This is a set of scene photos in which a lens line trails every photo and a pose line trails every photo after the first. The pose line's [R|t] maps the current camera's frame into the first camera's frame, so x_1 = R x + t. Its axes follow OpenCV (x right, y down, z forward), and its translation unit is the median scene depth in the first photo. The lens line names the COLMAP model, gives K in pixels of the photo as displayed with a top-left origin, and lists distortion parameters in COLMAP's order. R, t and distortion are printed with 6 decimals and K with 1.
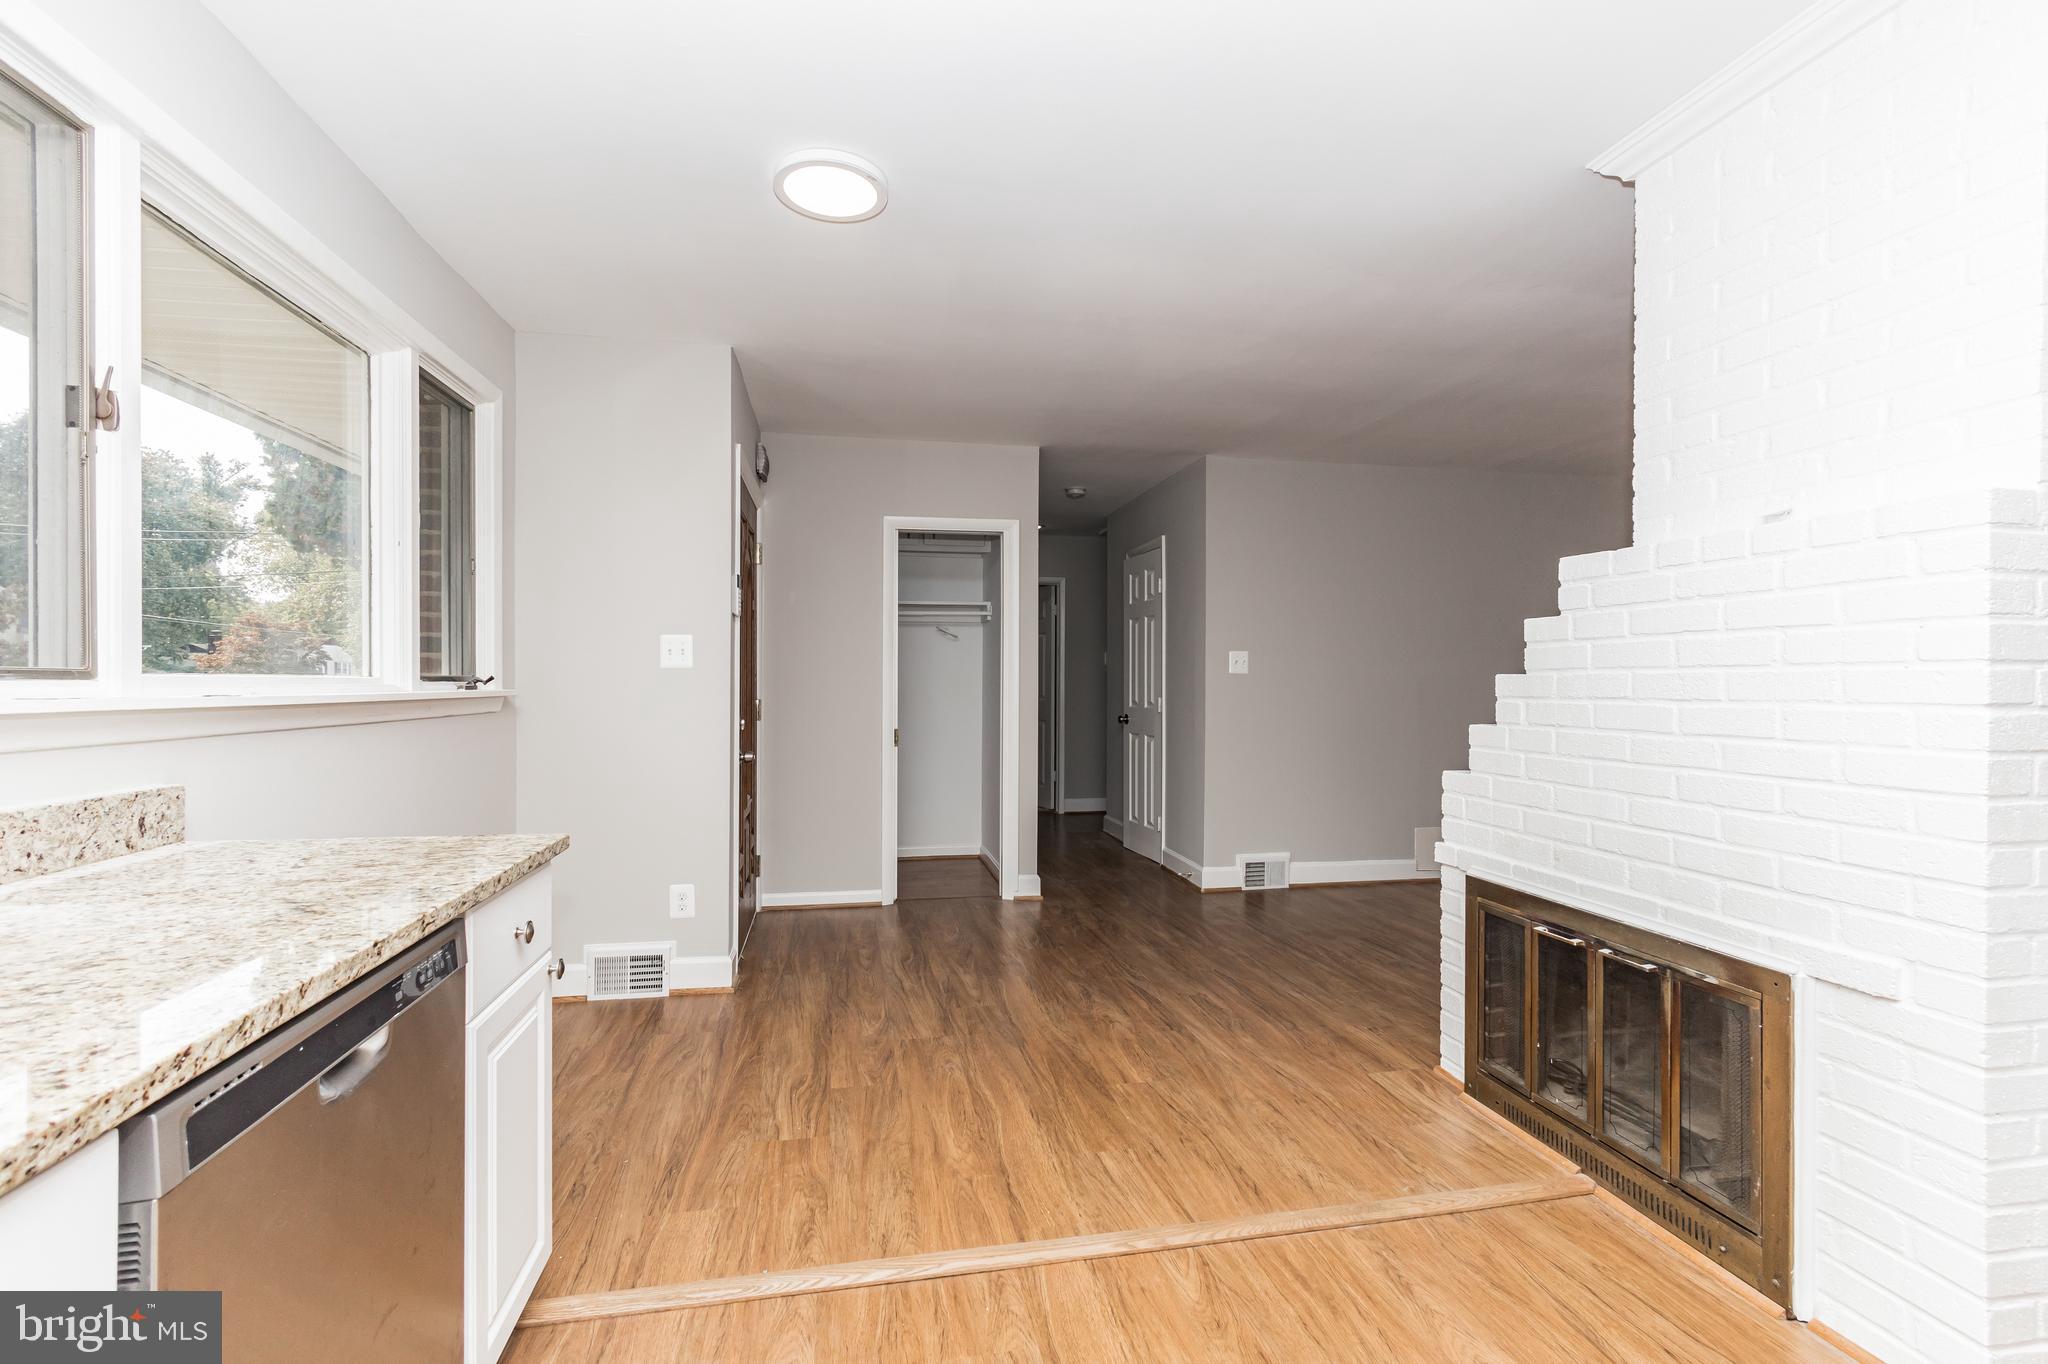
lens RADIAL K [[871.5, 0, 1011.3], [0, 871.5, 683.1], [0, 0, 1]] dist [-0.002420, -0.000321]
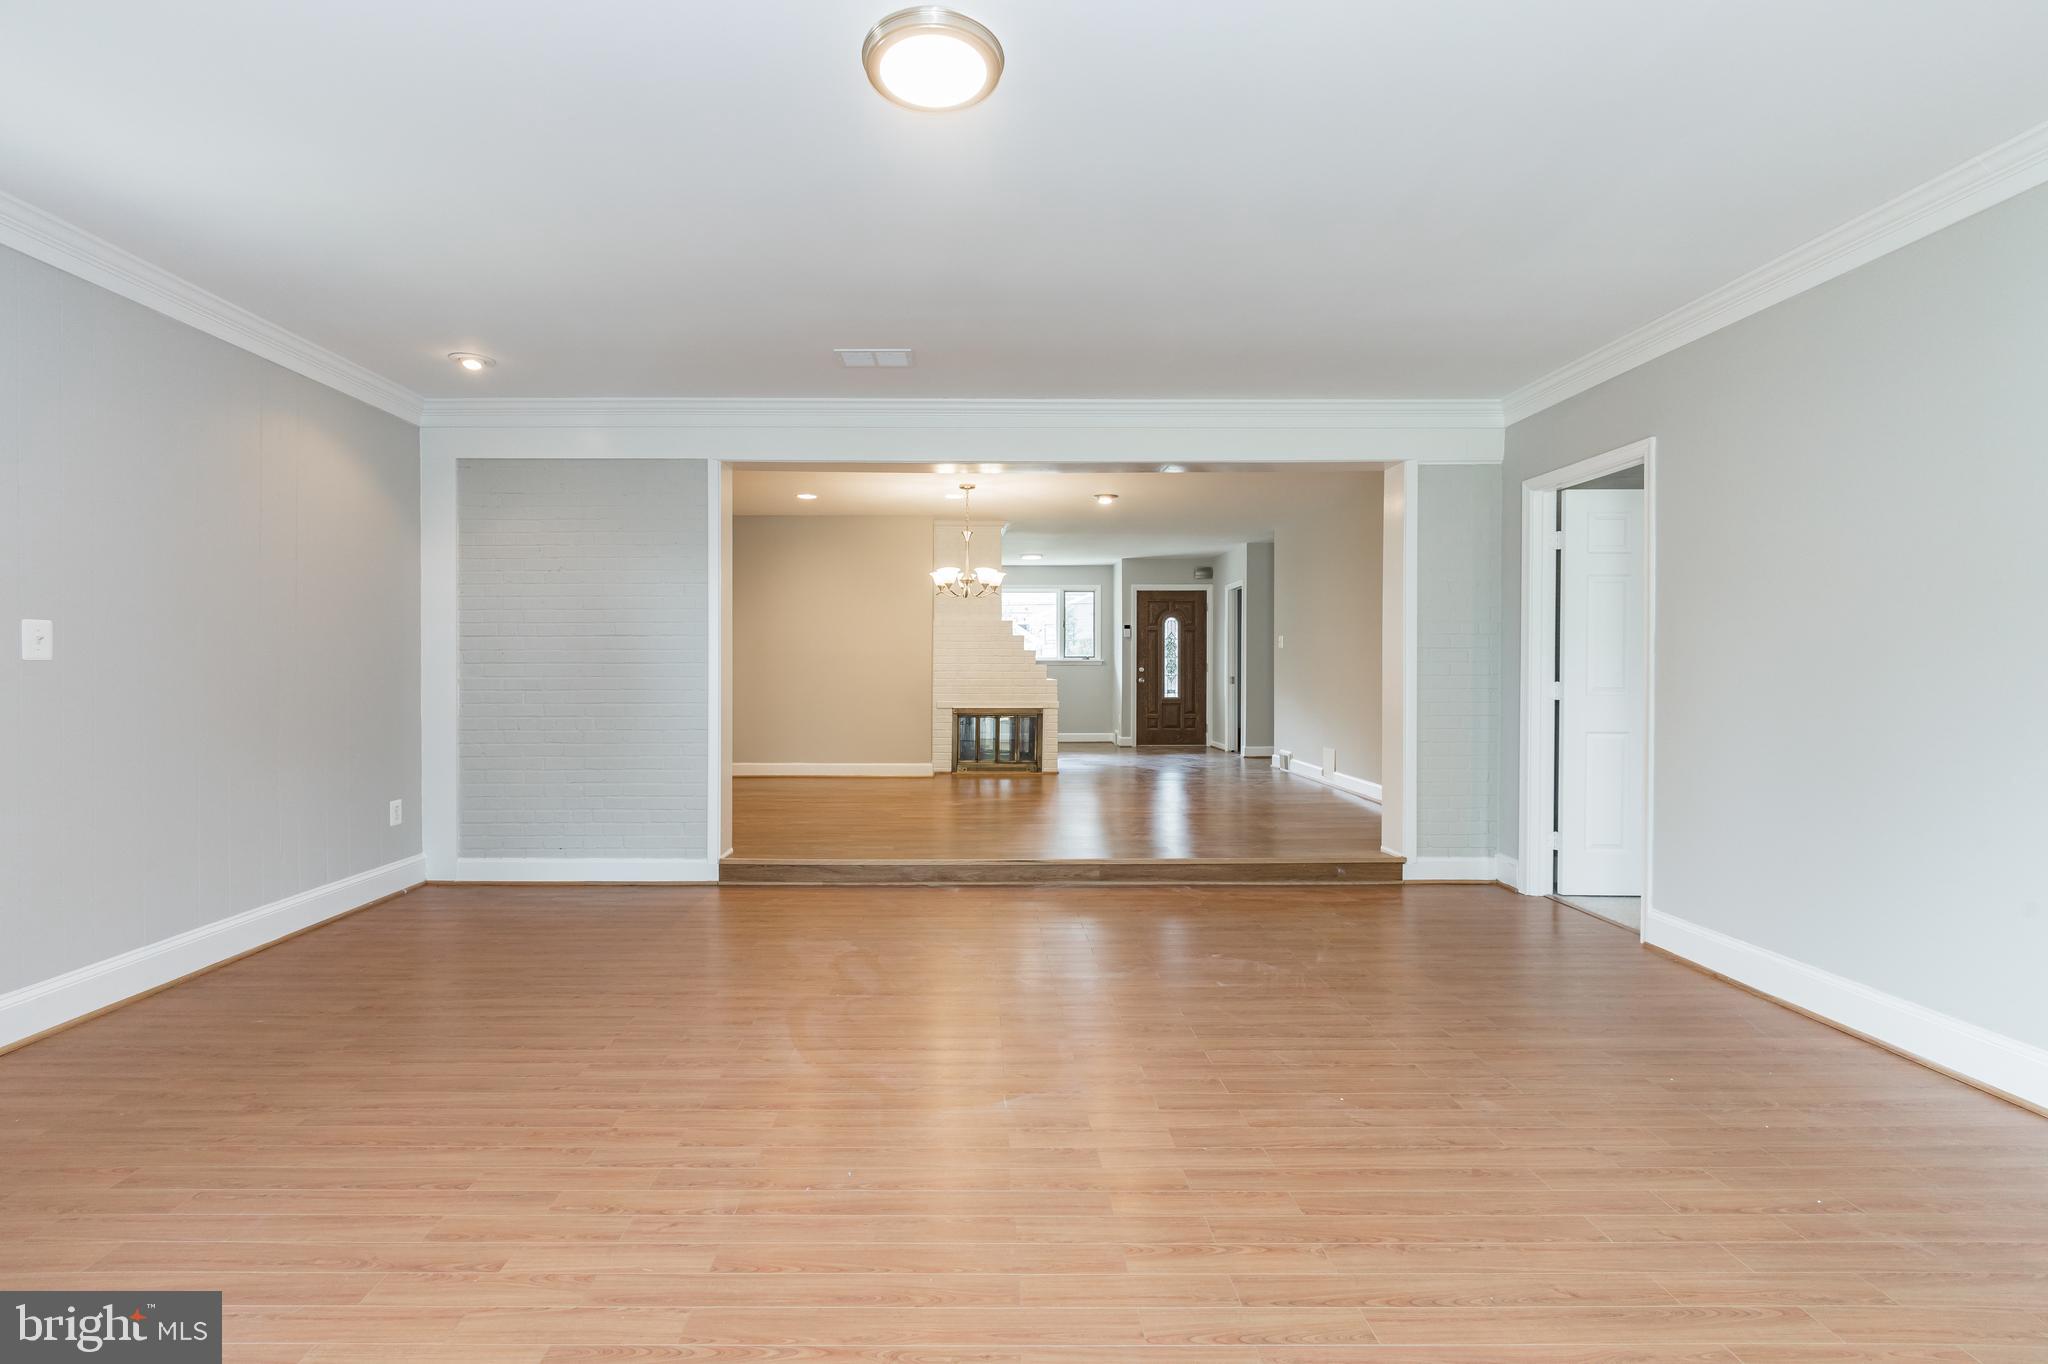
lens RADIAL K [[894.8, 0, 973.2], [0, 894.8, 682.4], [0, 0, 1]] dist [-0.000725, -0.000066]
pose [[-0.171434, 0.015258, -0.985077, 4.707435], [-0.002417, 0.999871, 0.015908, 0.063378], [0.985193, 0.005108, -0.171375, 1.485812]]
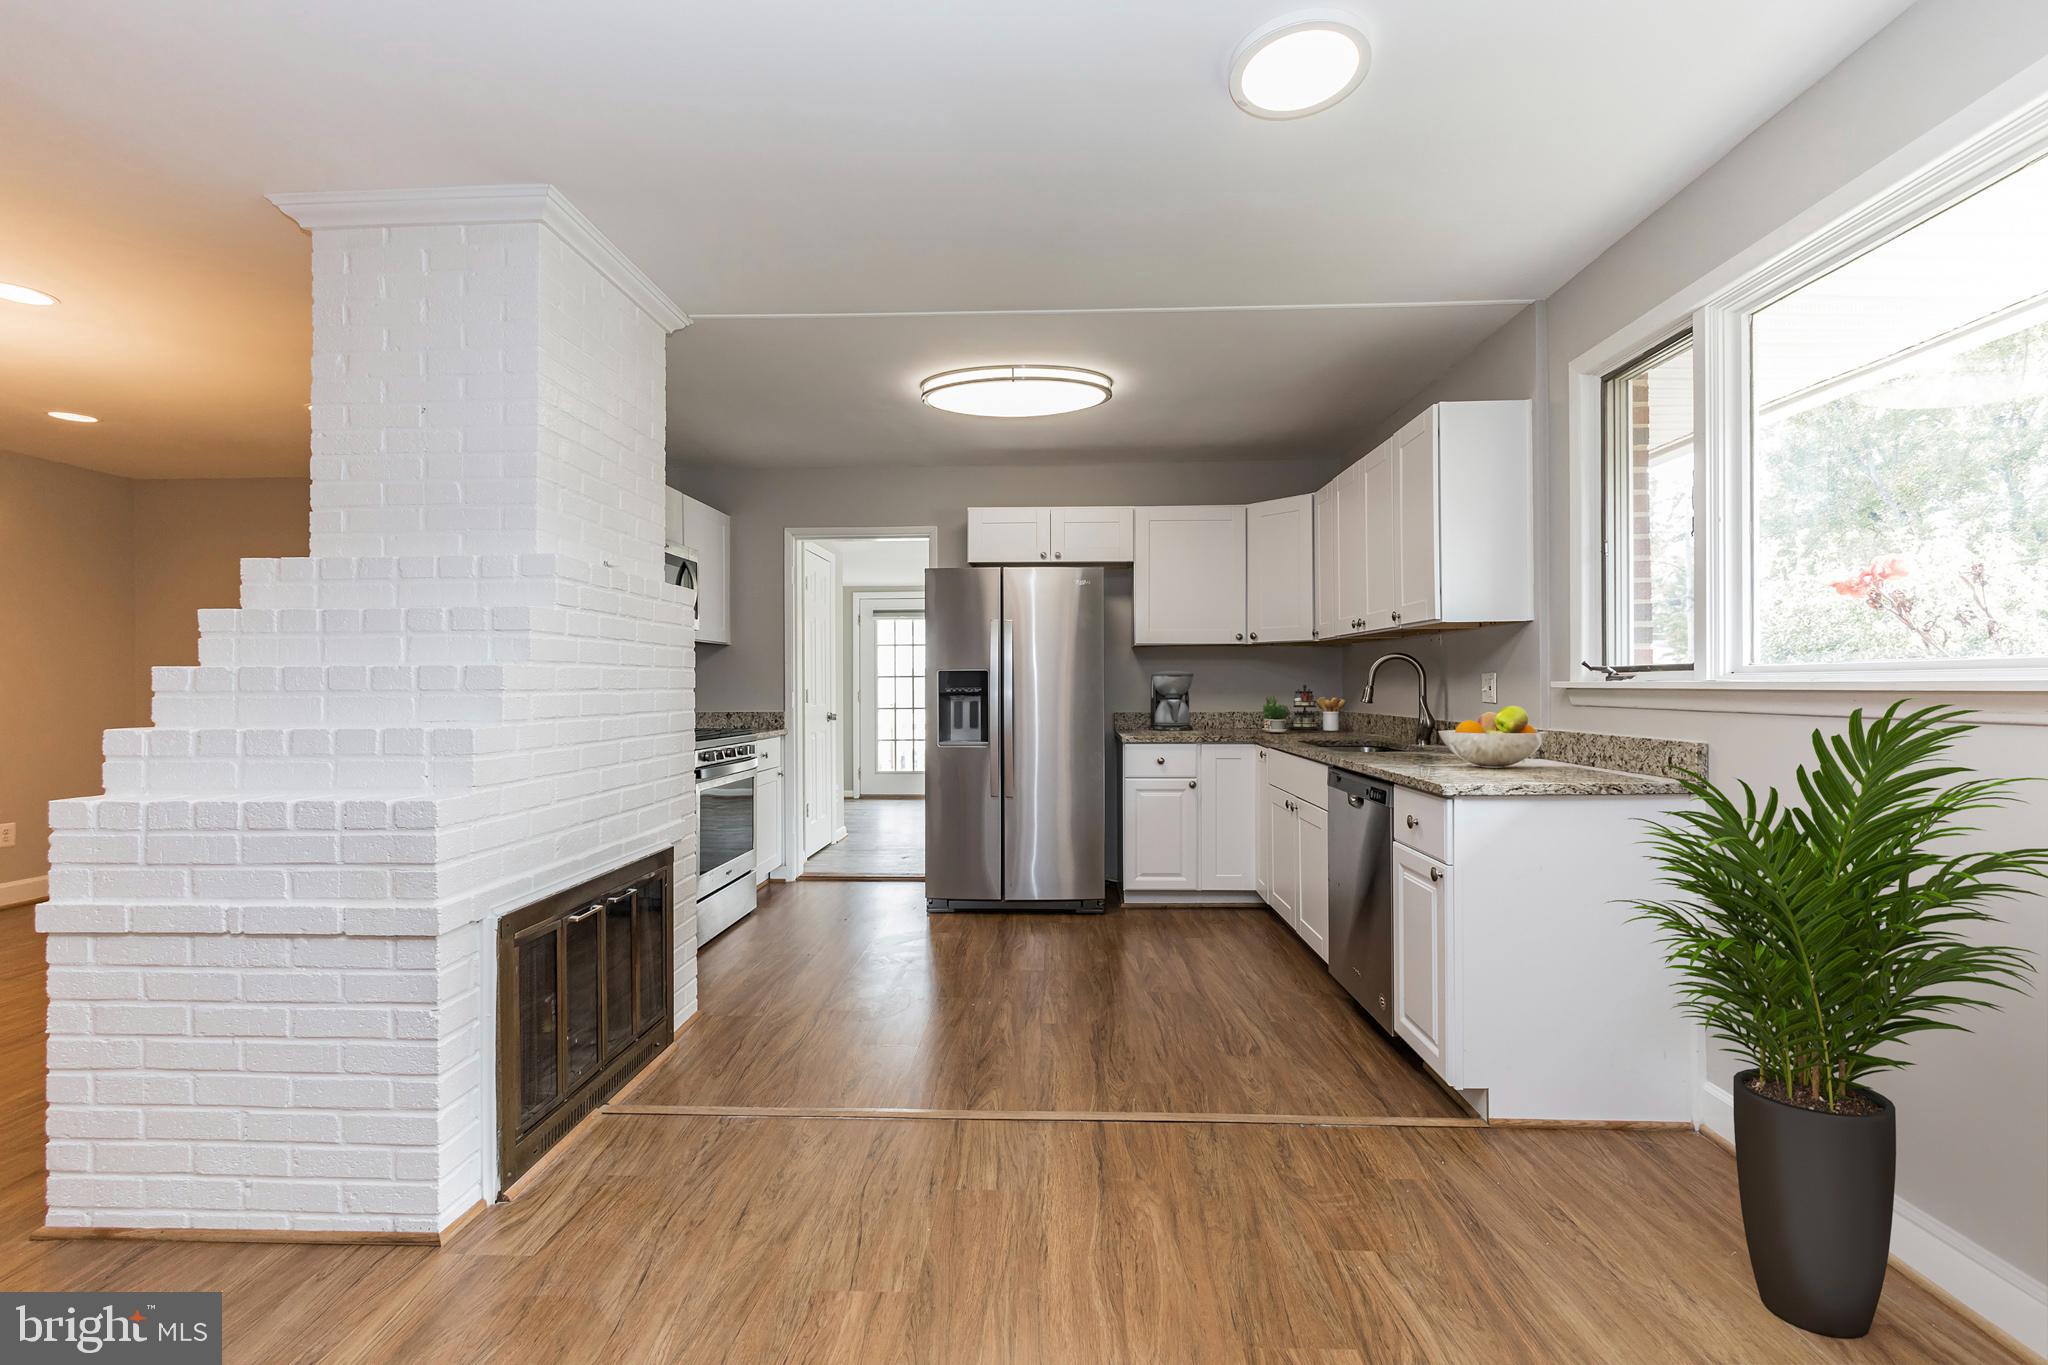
lens RADIAL K [[889.0, 0, 1042.0], [0, 889.0, 683.1], [0, 0, 1]] dist [-0.001050, 0.000142]
pose [[-0.978254, 0.004666, 0.207358, -0.135974], [0.004455, 0.999989, -0.001484, 0.010446], [-0.207363, -0.000528, -0.978264, 1.789151]]
